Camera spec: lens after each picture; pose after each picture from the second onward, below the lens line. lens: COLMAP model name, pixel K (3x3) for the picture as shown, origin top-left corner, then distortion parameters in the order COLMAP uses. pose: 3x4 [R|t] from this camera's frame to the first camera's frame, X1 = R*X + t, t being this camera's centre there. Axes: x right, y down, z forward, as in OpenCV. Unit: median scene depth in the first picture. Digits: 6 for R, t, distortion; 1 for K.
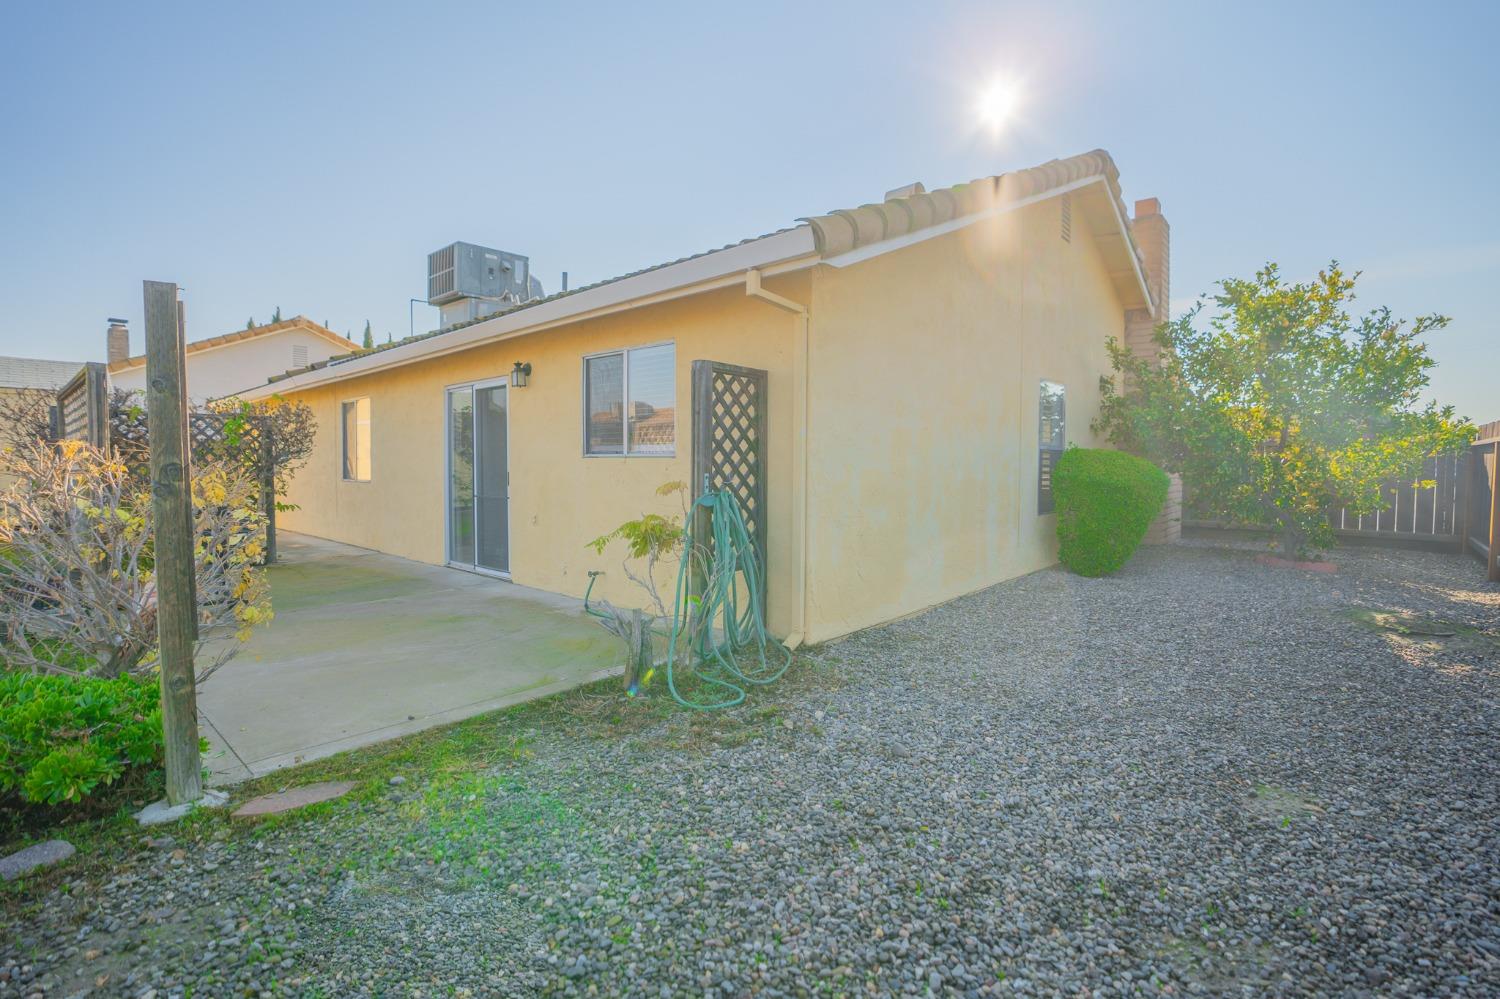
lens RADIAL K [[690.8, 0, 757.8], [0, 690.8, 486.2], [0, 0, 1]] dist [-0.061603, 0.024666]
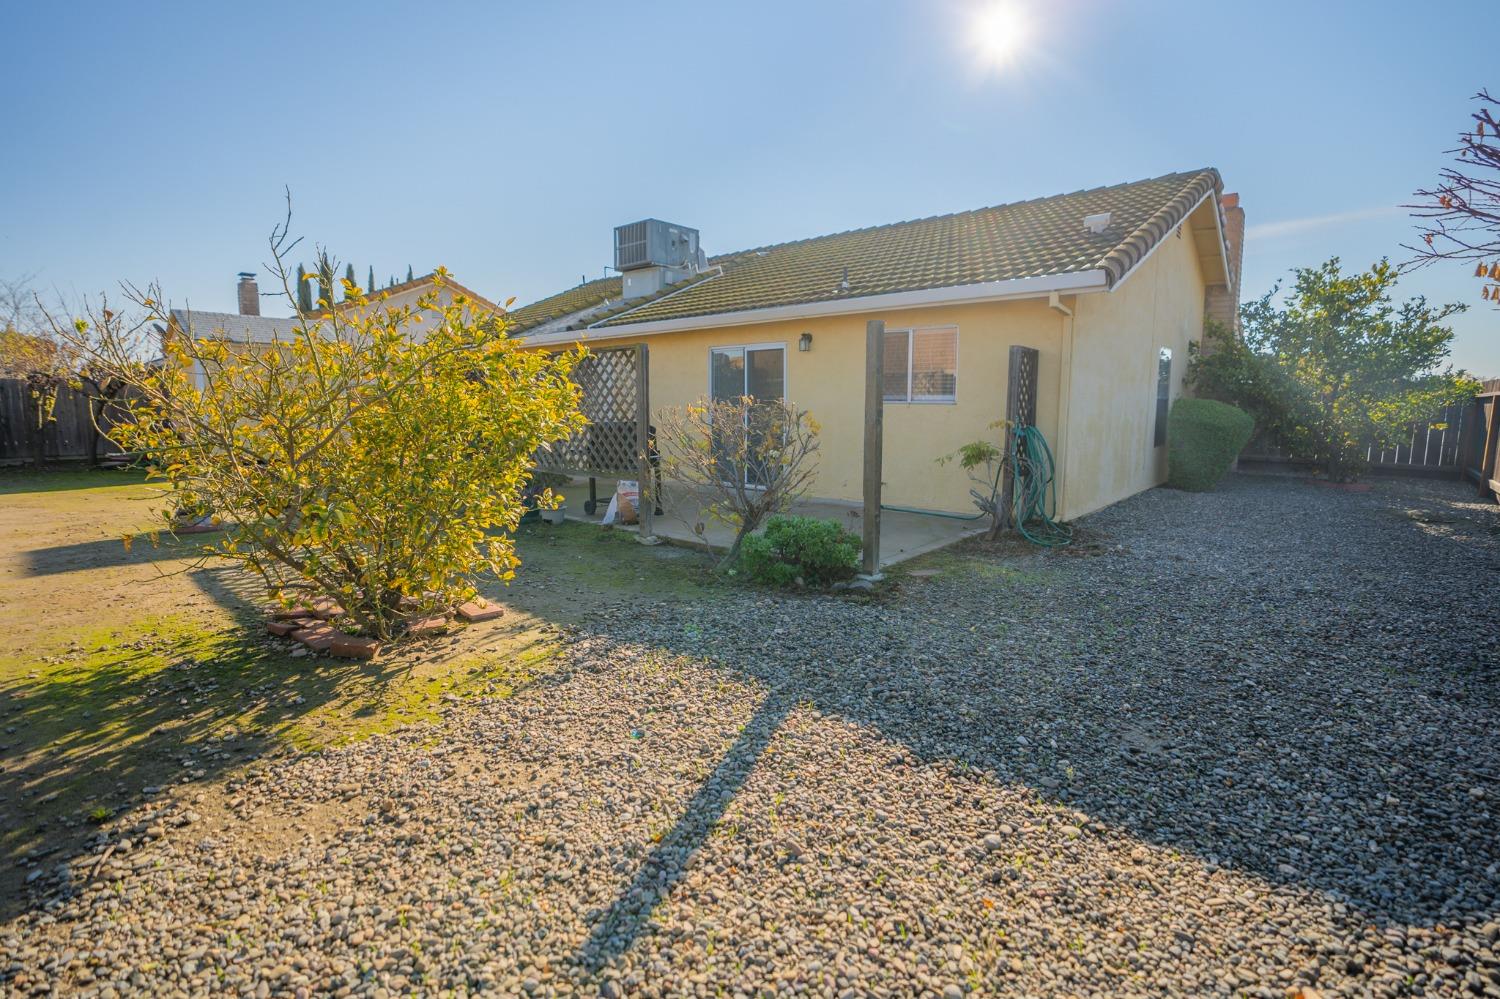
lens RADIAL K [[690.8, 0, 757.8], [0, 690.8, 486.2], [0, 0, 1]] dist [-0.061603, 0.024666]
pose [[0.999986, 0.001987, 0.004961, -0.379337], [-0.002401, 0.996389, 0.084866, 0.006505], [-0.004774, -0.084877, 0.996380, -0.342624]]
